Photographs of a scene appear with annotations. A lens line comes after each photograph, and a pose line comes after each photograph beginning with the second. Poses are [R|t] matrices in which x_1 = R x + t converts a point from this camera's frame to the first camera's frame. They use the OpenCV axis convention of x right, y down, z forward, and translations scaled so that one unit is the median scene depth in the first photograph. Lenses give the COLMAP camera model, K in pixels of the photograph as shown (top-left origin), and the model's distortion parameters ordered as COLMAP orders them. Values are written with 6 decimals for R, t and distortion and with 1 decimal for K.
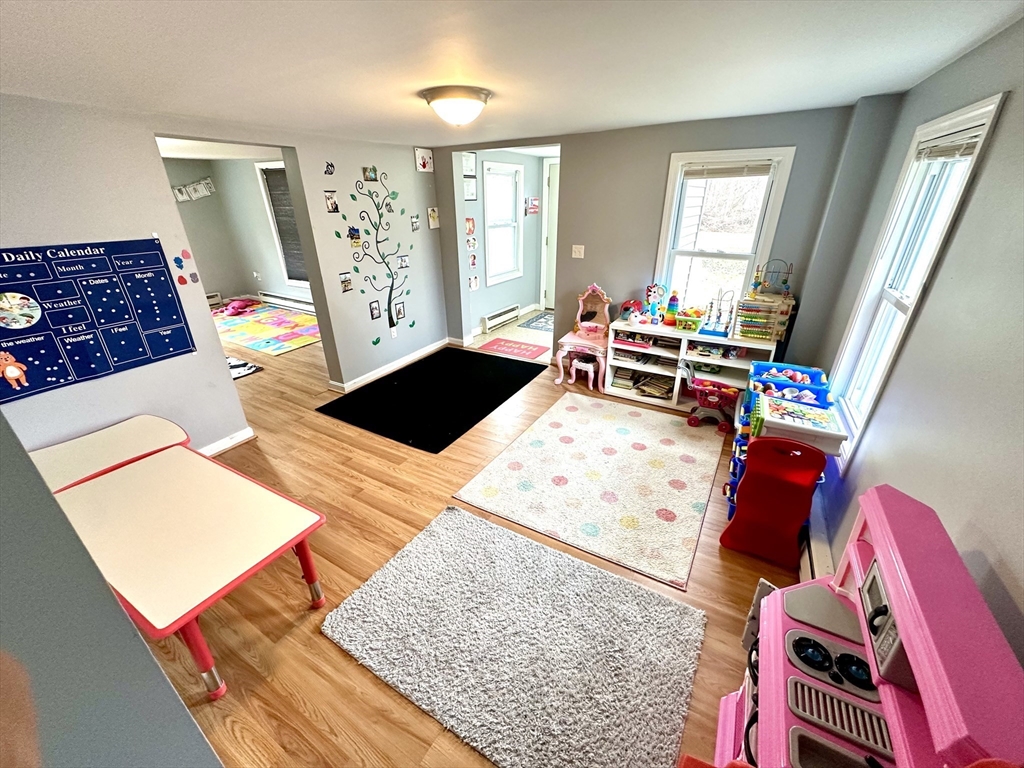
lens RADIAL K [[405.0, 0, 512.4], [0, 405.0, 384.8], [0, 0, 1]] dist [-0.001573, 0.000501]
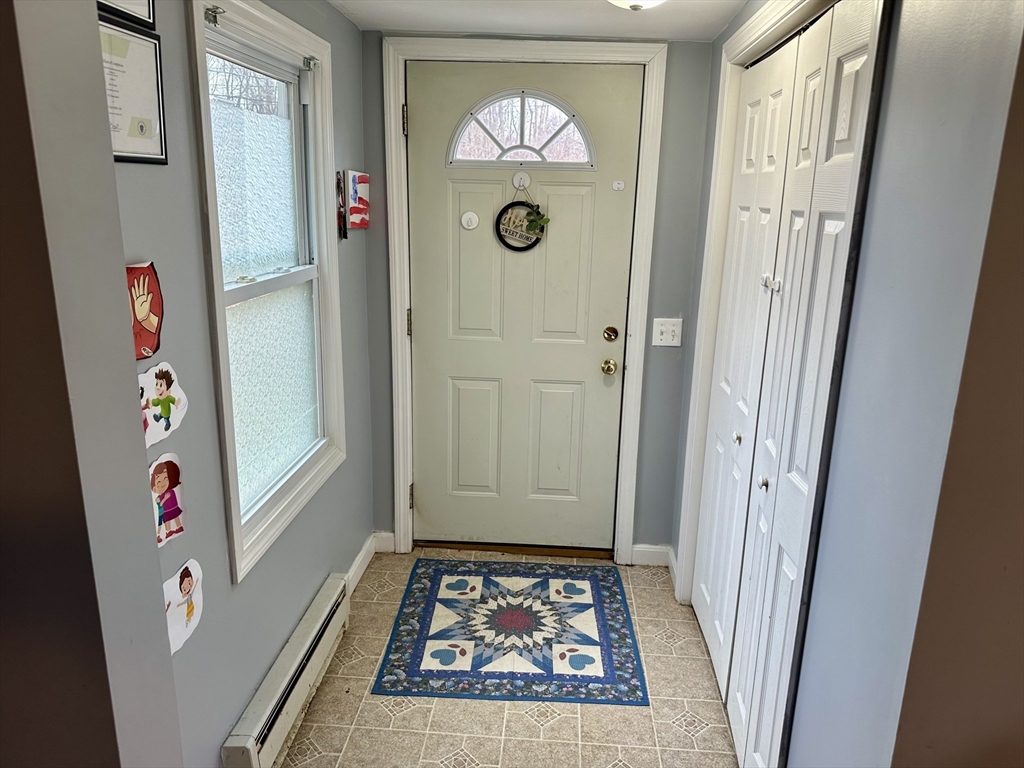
lens RADIAL K [[726.9, 0, 512.0], [0, 726.9, 384.0], [0, 0, 1]] dist [0.106250, -0.001820]
pose [[0.885948, -0.093011, 0.454363, -0.185335], [0.169776, 0.976724, -0.131098, -0.495564], [-0.431593, 0.193285, 0.881118, 1.120105]]
